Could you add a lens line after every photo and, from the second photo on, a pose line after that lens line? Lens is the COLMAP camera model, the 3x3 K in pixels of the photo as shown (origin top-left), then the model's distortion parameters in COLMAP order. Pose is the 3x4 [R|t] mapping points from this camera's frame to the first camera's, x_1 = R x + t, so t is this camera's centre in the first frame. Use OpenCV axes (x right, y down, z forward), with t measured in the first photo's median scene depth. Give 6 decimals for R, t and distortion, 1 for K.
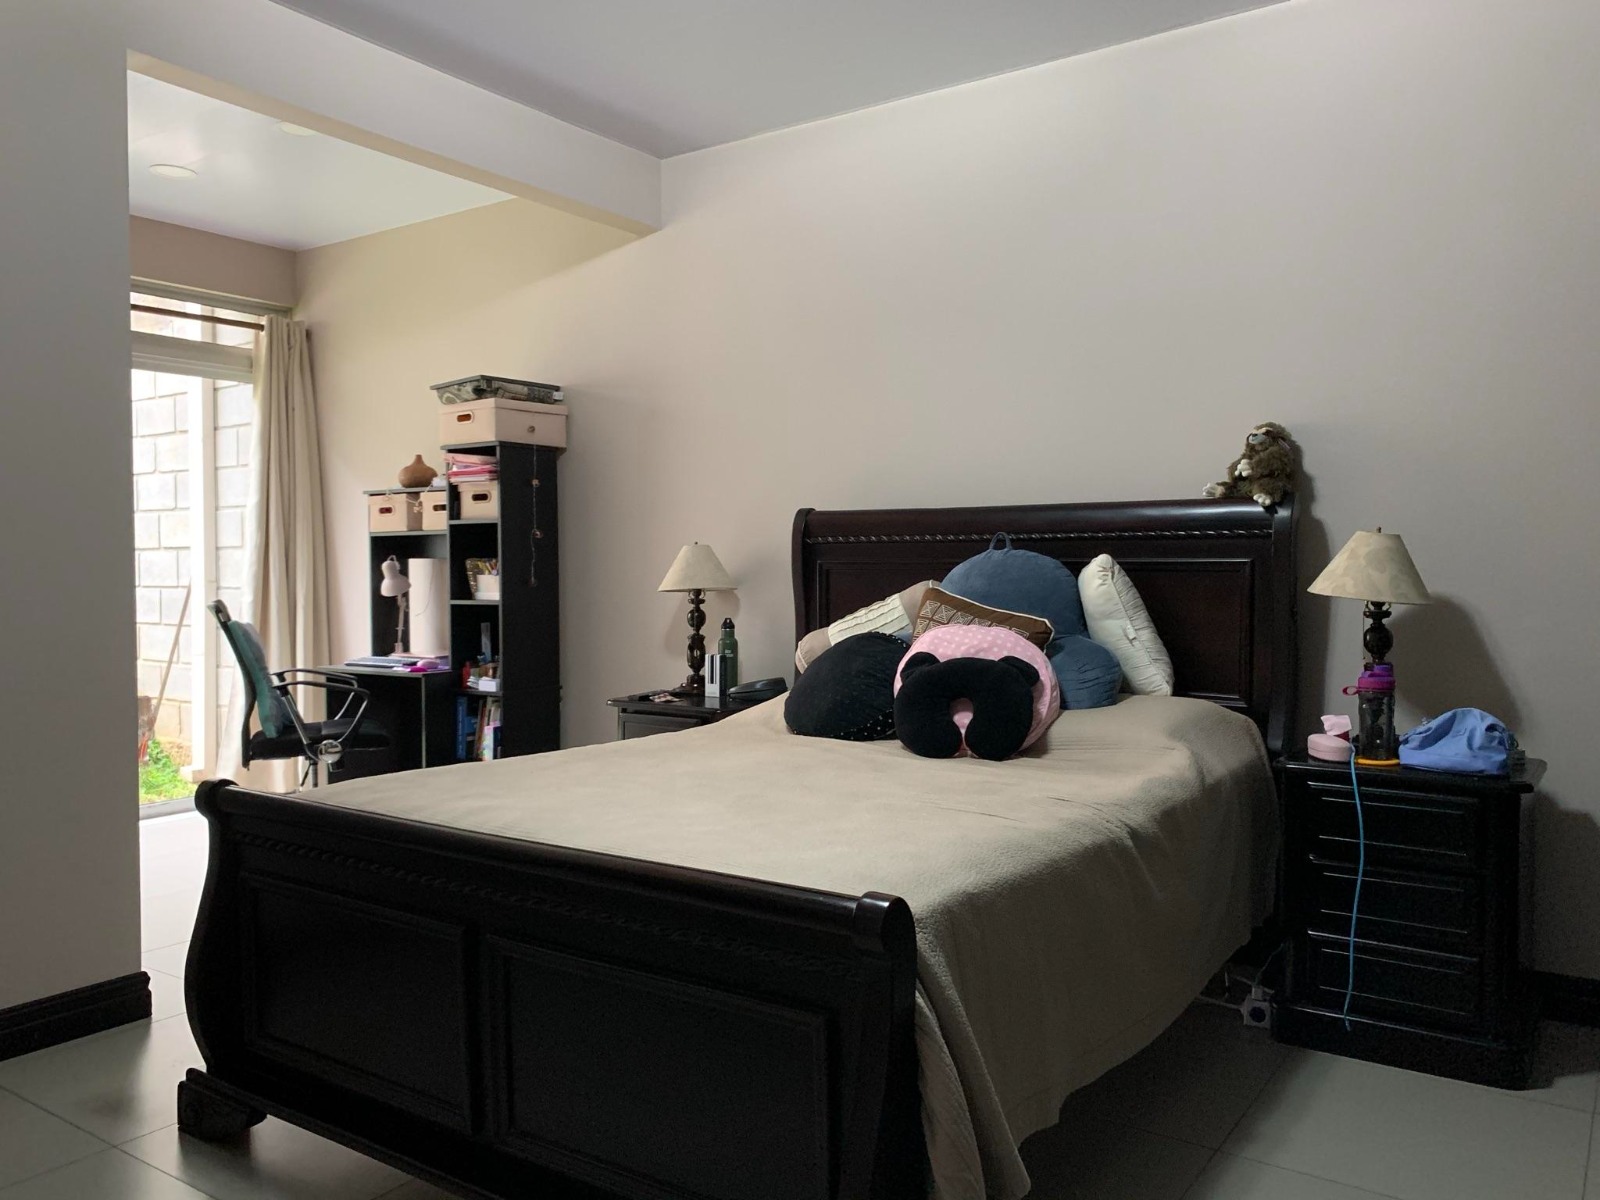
lens RADIAL K [[1222.7, 0, 823.2], [0, 1222.7, 609.1], [0, 0, 1]] dist [0.066901, -0.090451]
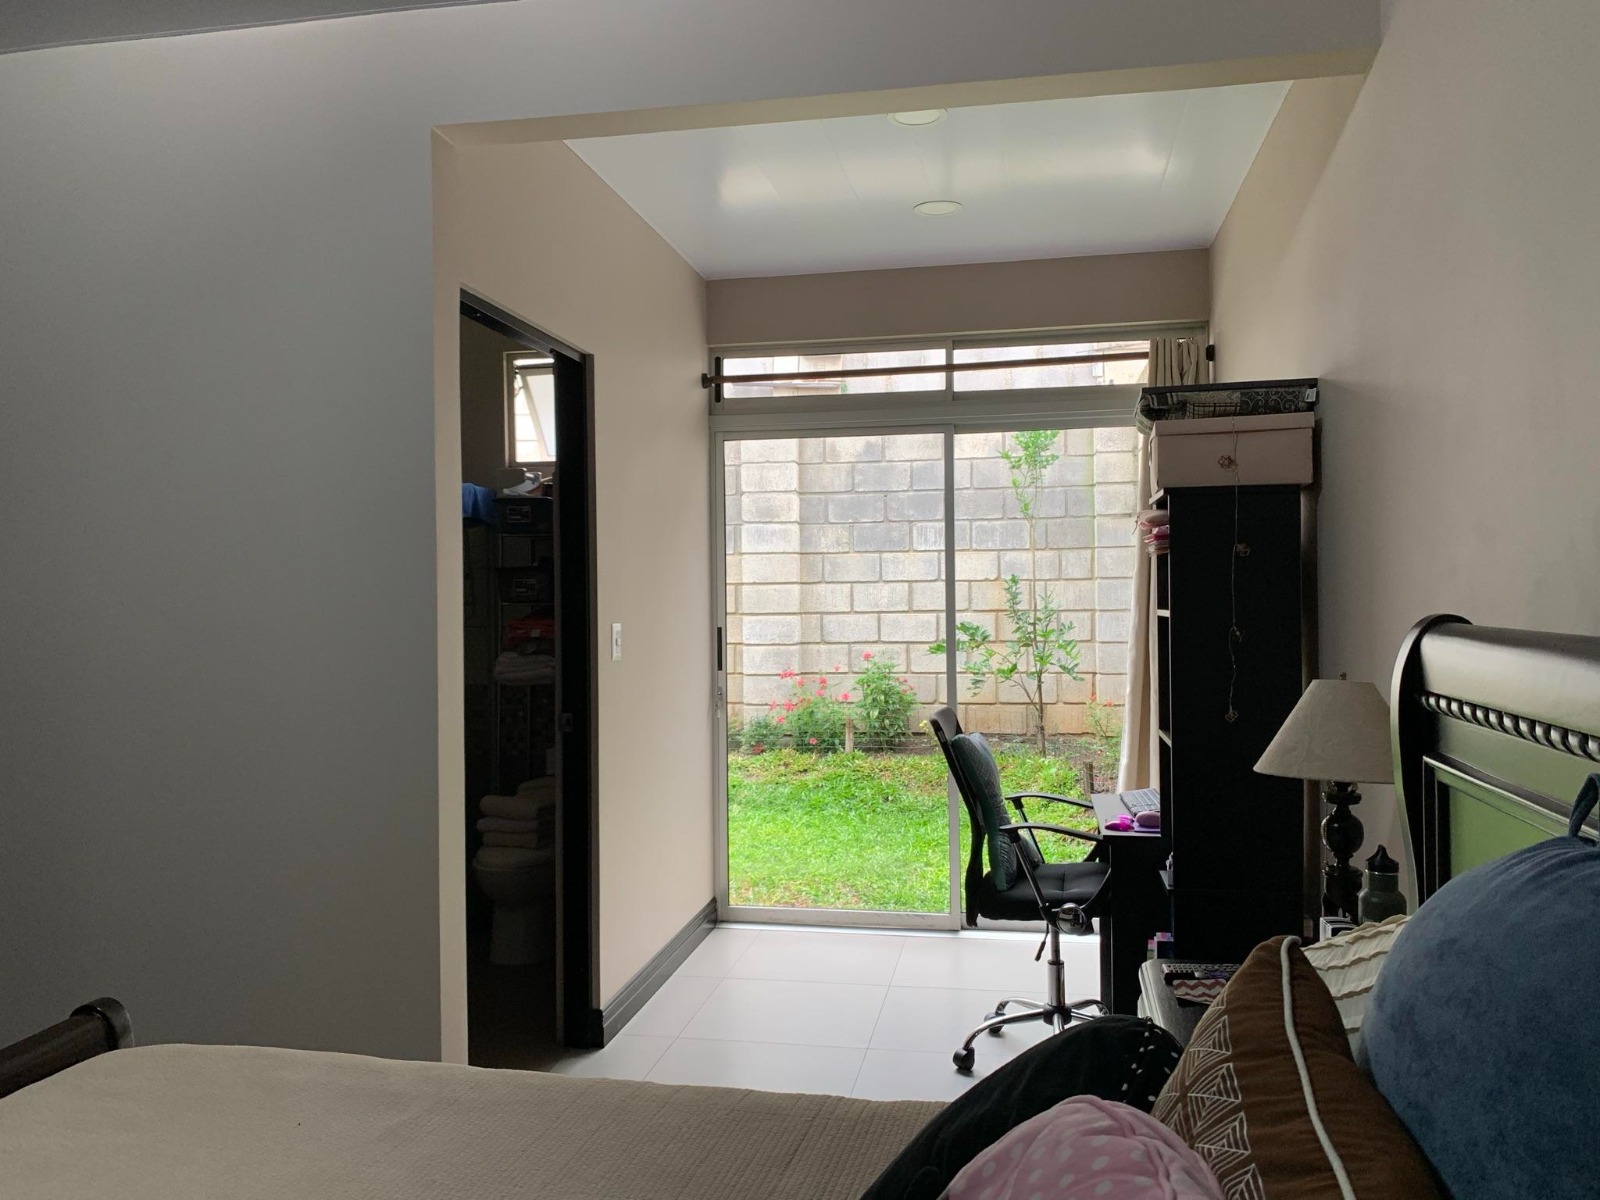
lens RADIAL K [[1222.7, 0, 823.2], [0, 1222.7, 609.1], [0, 0, 1]] dist [0.066901, -0.090451]
pose [[0.408649, 0.012320, -0.912608, 0.226154], [-0.021484, 0.999762, 0.003877, -0.069170], [0.912439, 0.018023, 0.408816, 0.549646]]
